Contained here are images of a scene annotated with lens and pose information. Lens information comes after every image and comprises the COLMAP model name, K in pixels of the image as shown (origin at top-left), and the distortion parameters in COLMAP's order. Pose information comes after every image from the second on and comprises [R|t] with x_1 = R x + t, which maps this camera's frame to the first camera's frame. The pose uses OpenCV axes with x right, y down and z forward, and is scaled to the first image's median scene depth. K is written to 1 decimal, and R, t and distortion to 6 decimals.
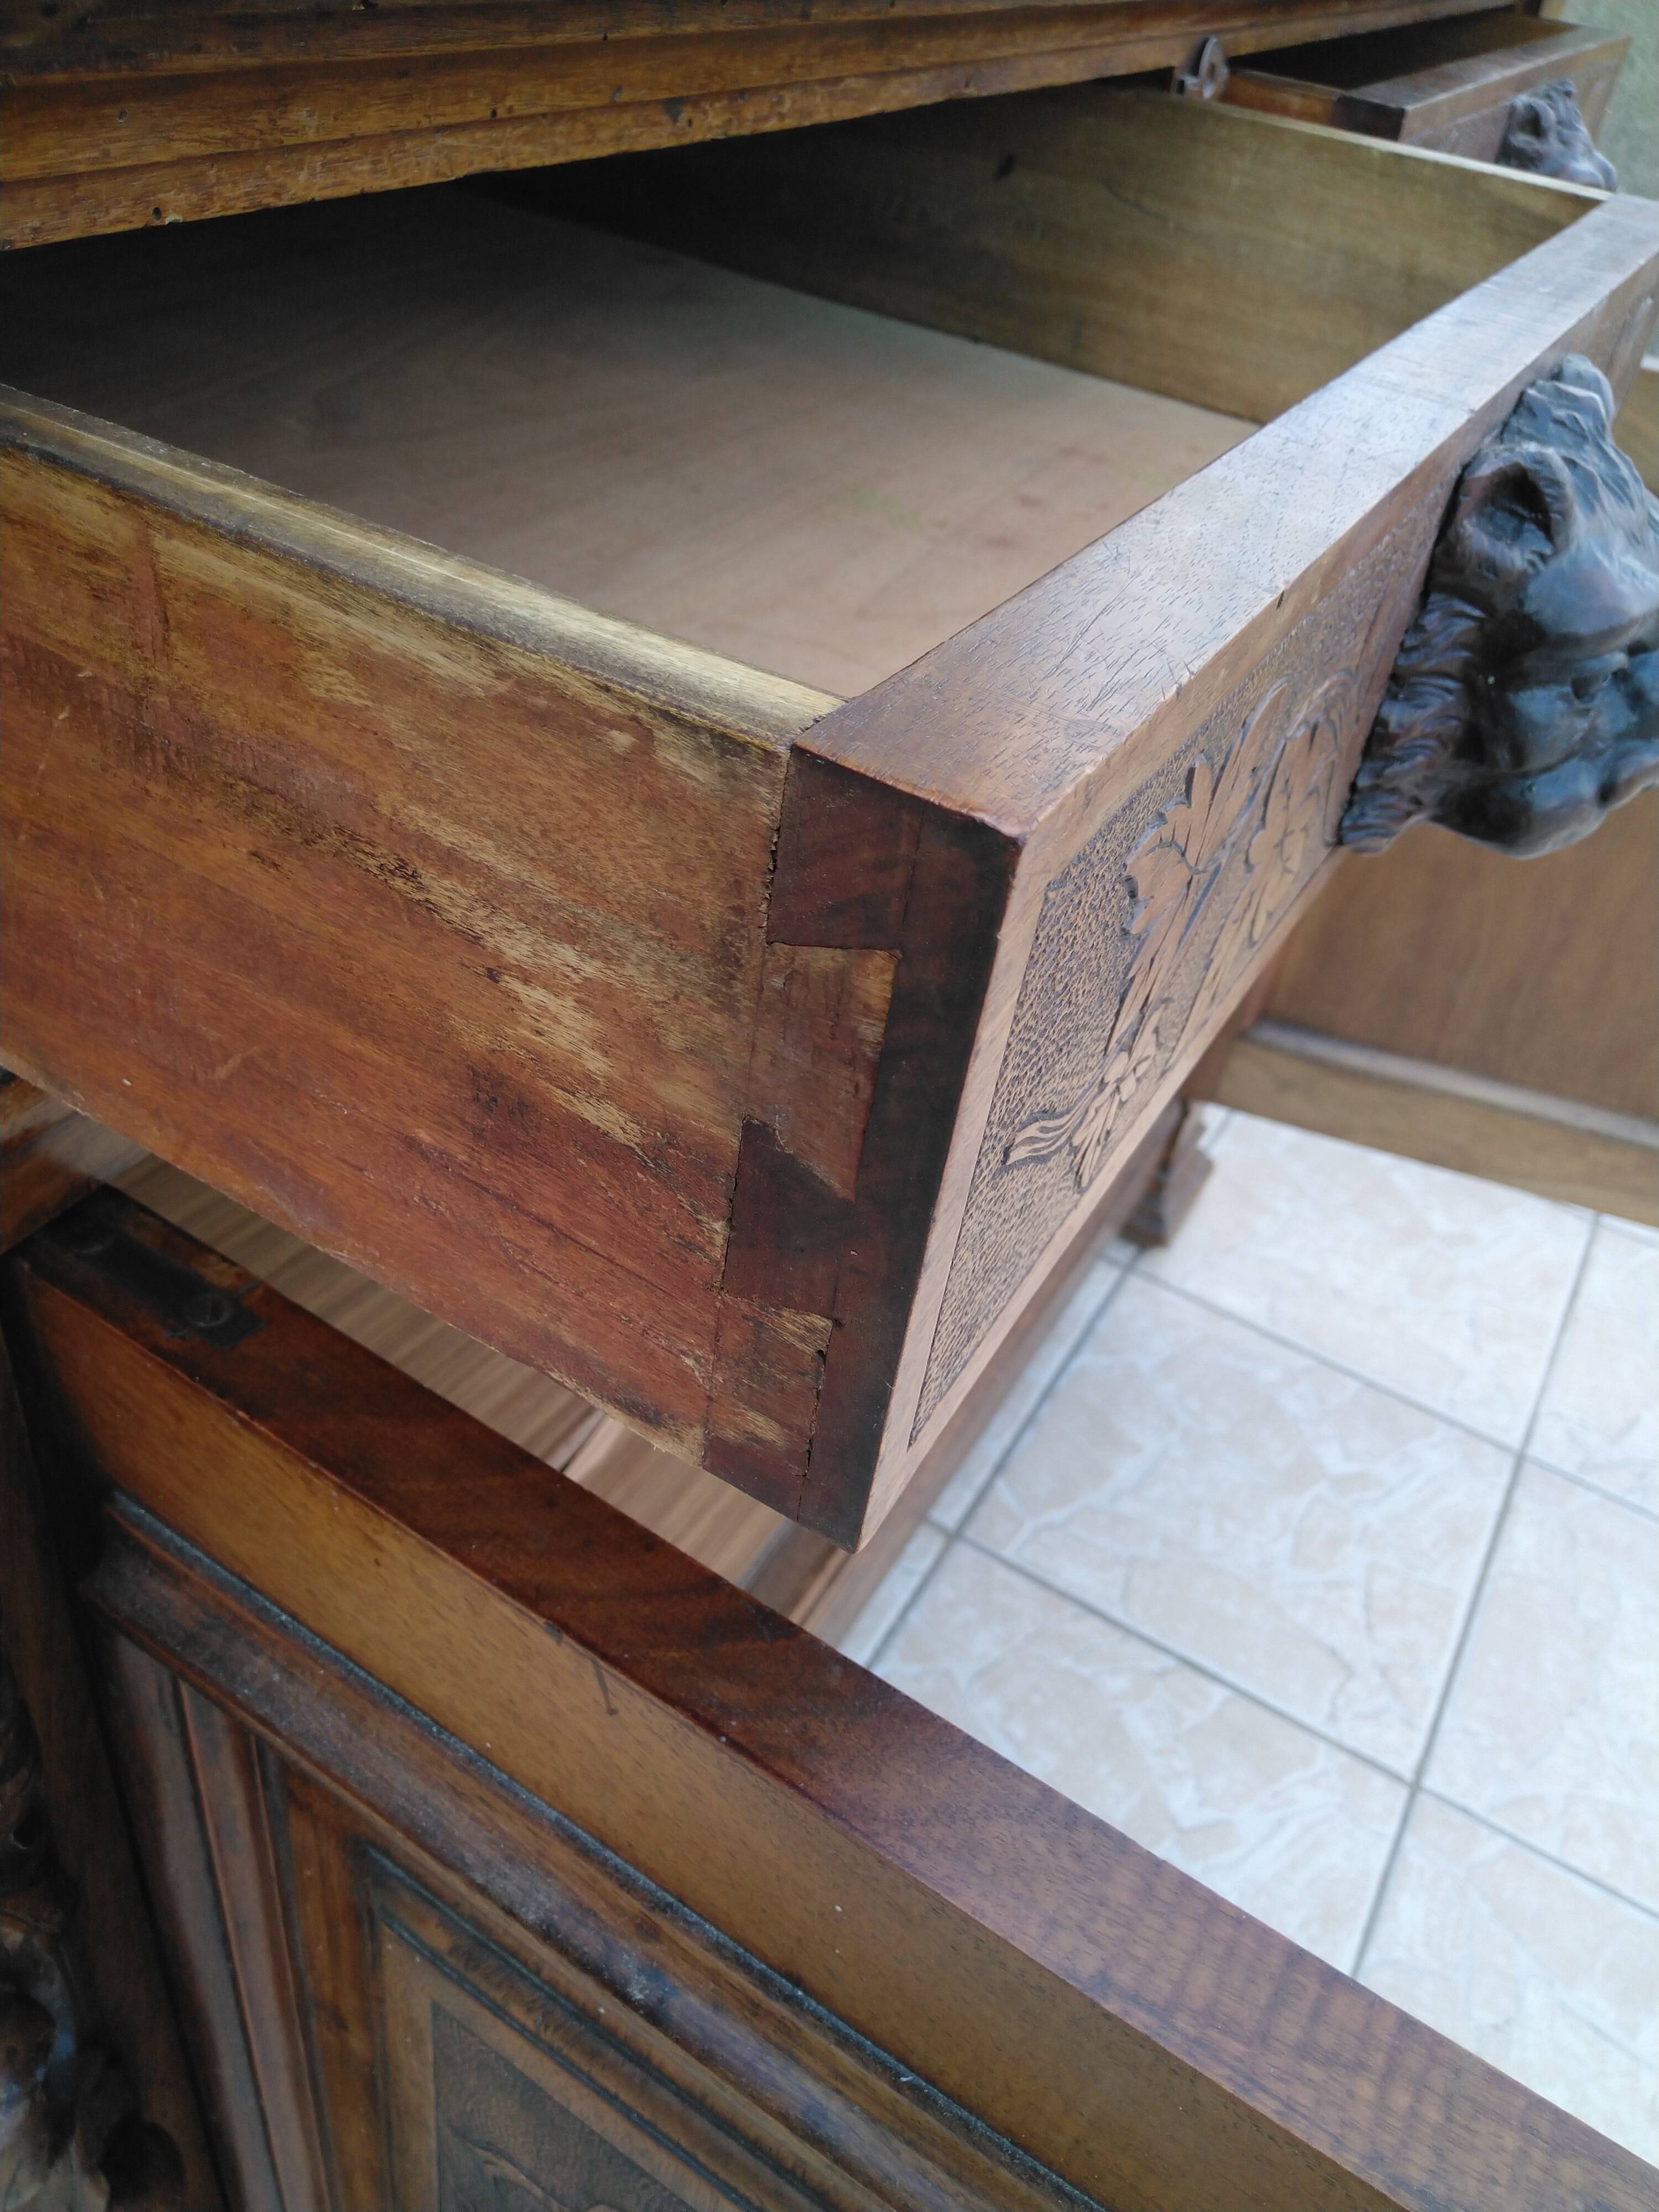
lens RADIAL K [[1665.9, 0, 833.1], [0, 1665.9, 1110.8], [0, 0, 1]] dist [0.068777, -0.088491]
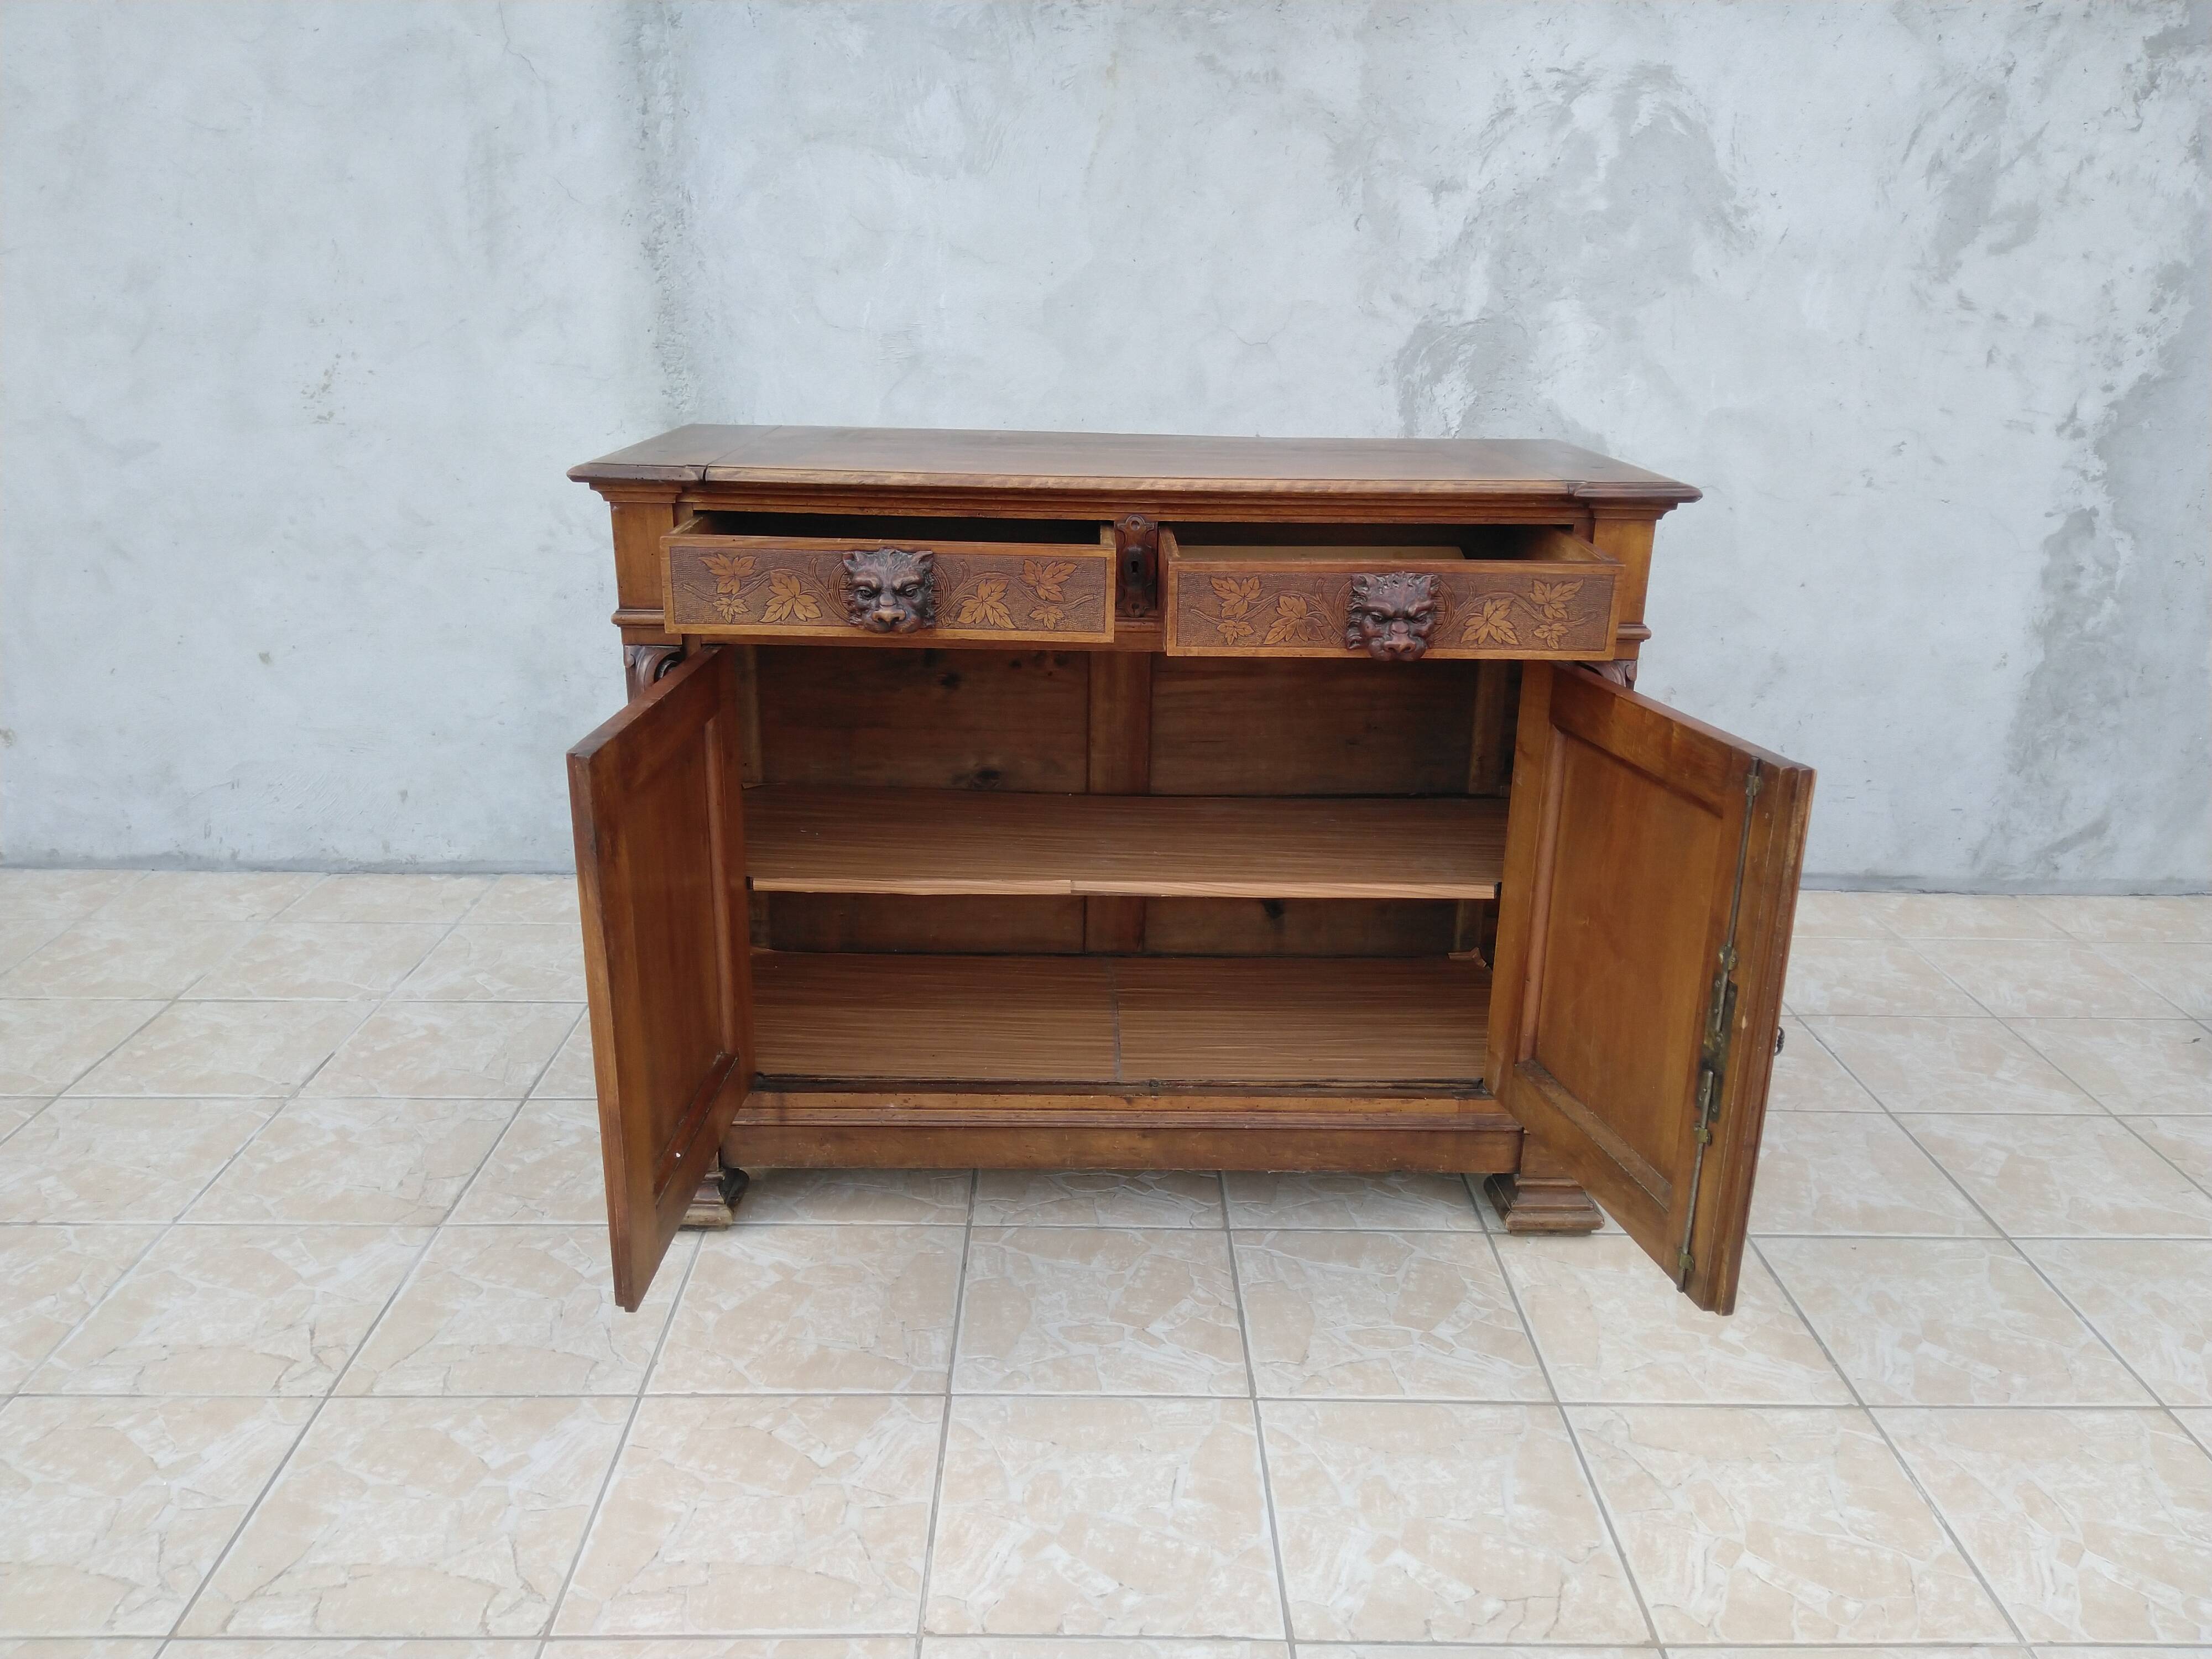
lens RADIAL K [[1655.7, 0, 1103.3], [0, 1655.7, 827.0], [0, 0, 1]] dist [0.082689, -0.105079]
pose [[0.508604, 0.150676, -0.847714, 1.493711], [-0.510751, 0.845426, -0.156166, 0.238328], [0.693149, 0.512398, 0.506945, -0.232577]]
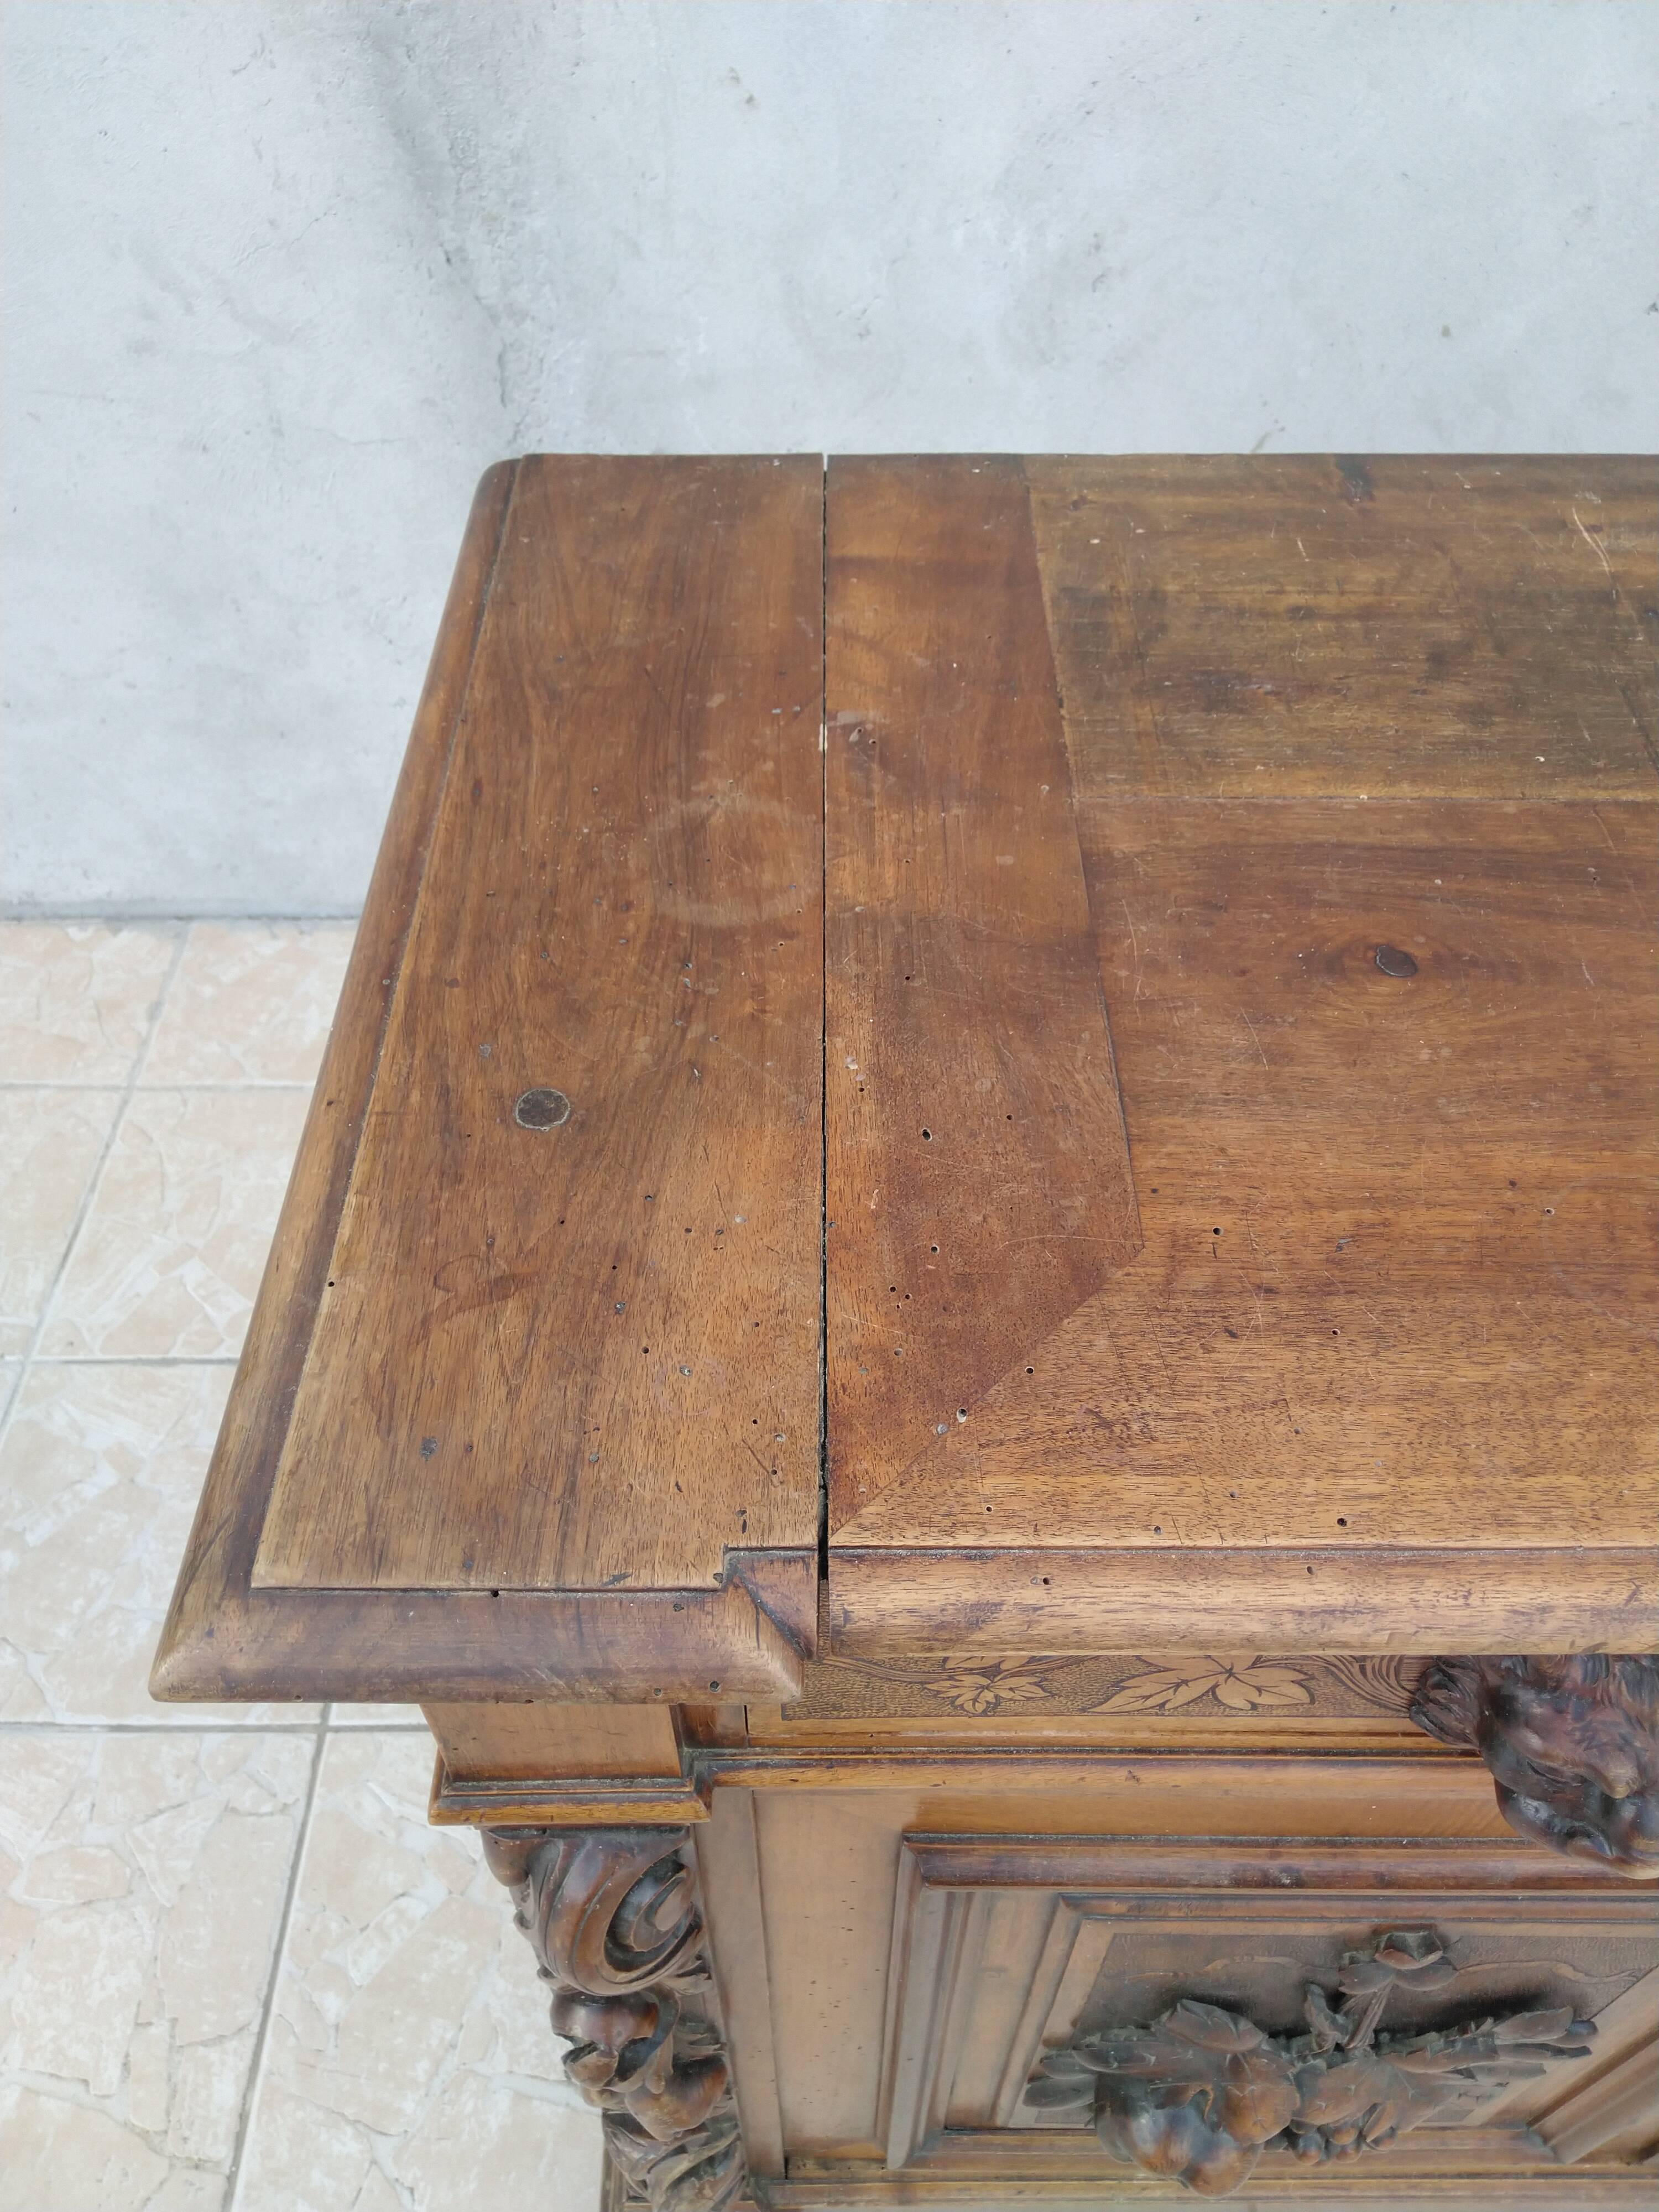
lens RADIAL K [[1673.9, 0, 831.7], [0, 1673.9, 1103.5], [0, 0, 1]] dist [0.071337, -0.106067]
pose [[0.496043, 0.551726, -0.670477, 0.094549], [-0.504634, 0.811560, 0.294474, -0.268861], [0.706601, 0.192274, 0.680988, -0.105052]]
